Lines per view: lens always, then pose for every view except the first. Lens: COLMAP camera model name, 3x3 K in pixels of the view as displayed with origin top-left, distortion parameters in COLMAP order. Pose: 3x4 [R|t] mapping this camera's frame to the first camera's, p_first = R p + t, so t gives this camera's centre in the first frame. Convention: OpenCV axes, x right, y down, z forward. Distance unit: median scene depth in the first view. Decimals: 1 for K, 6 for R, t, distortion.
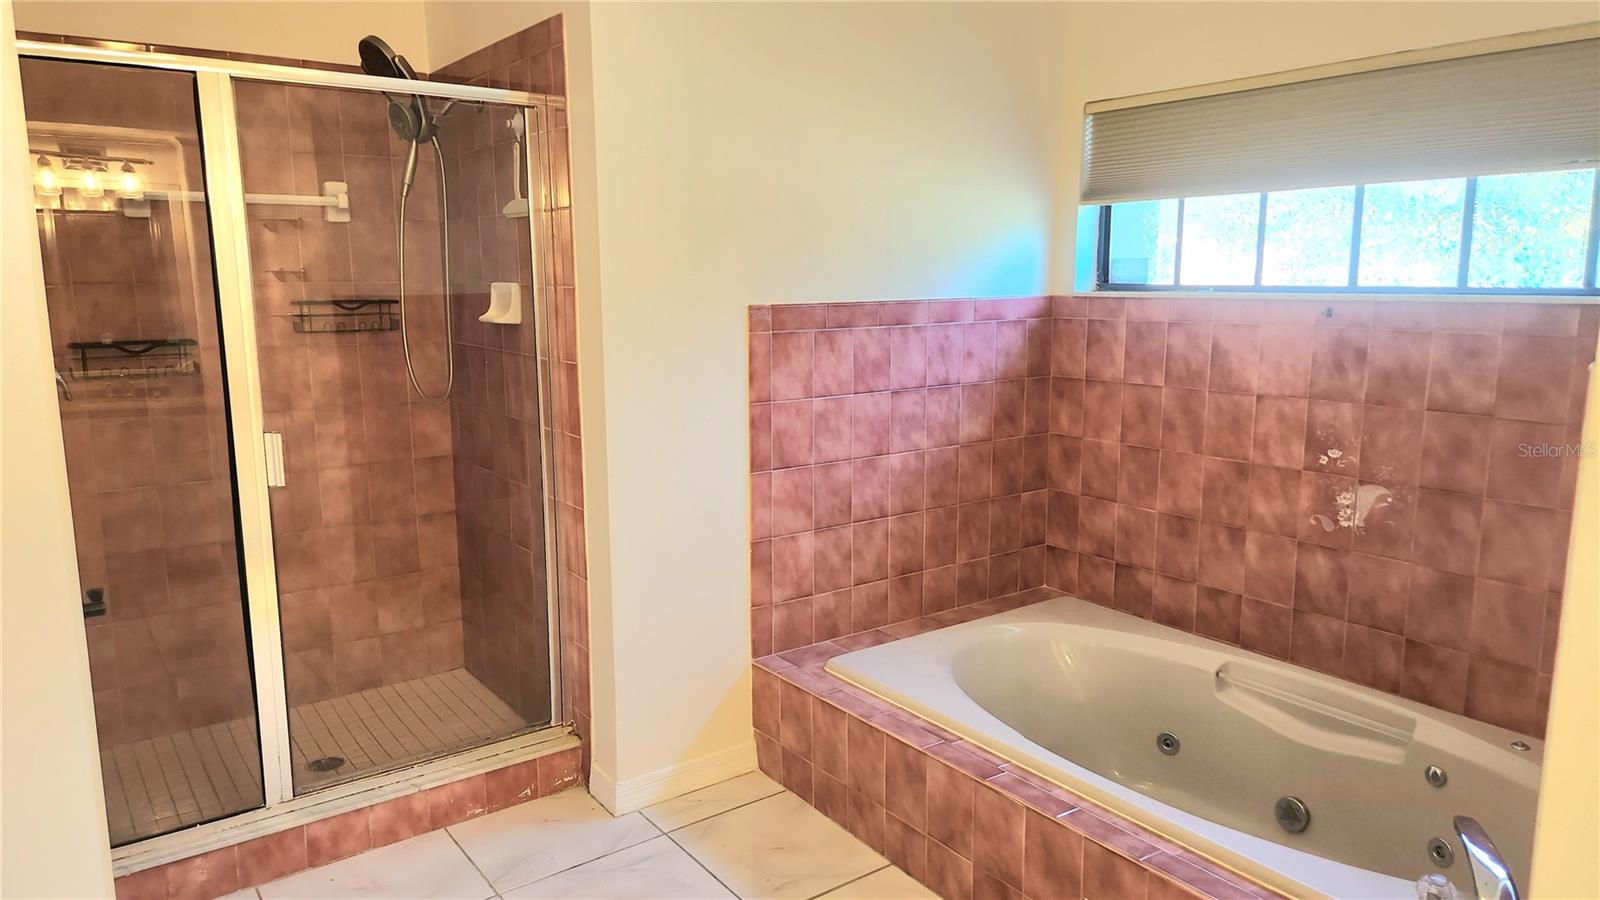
lens RADIAL K [[1076.5, 0, 792.6], [0, 1076.5, 451.7], [0, 0, 1]] dist [0.069674, -0.049332]
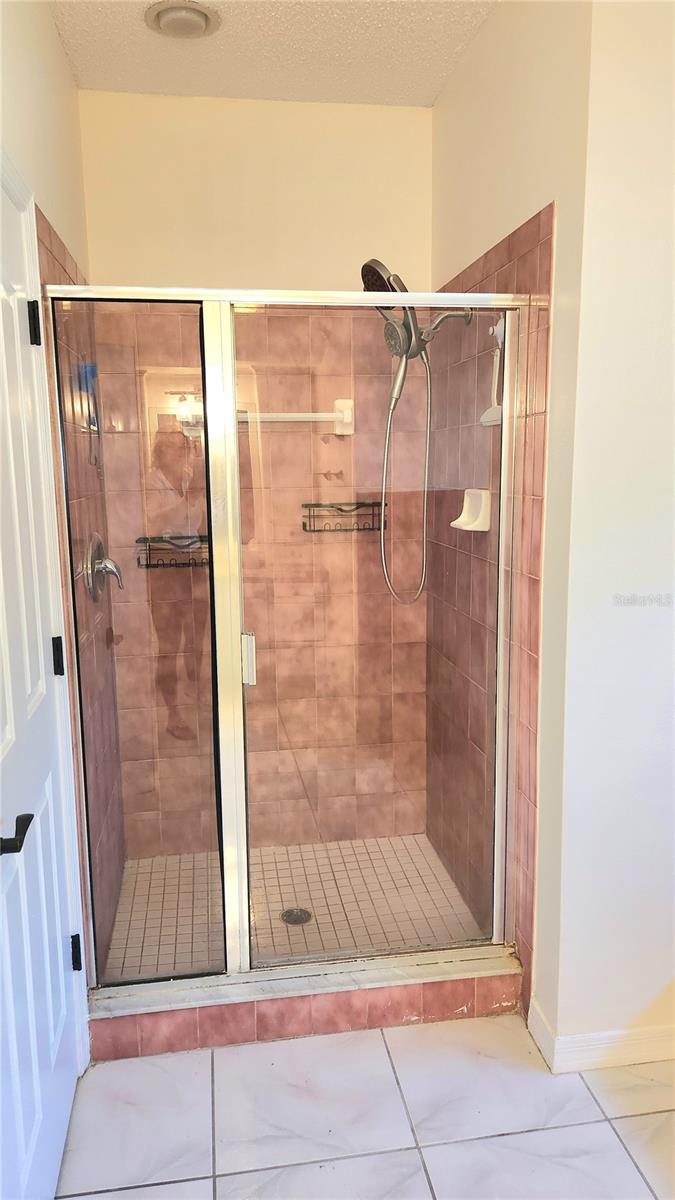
lens RADIAL K [[807.3, 0, 328.3], [0, 807.3, 592.8], [0, 0, 1]] dist [0.069674, -0.049332]
pose [[0.889290, 0.065023, -0.452699, -0.041132], [-0.067862, 0.997645, 0.009985, -0.059739], [0.452282, 0.021841, 0.891608, 0.271147]]
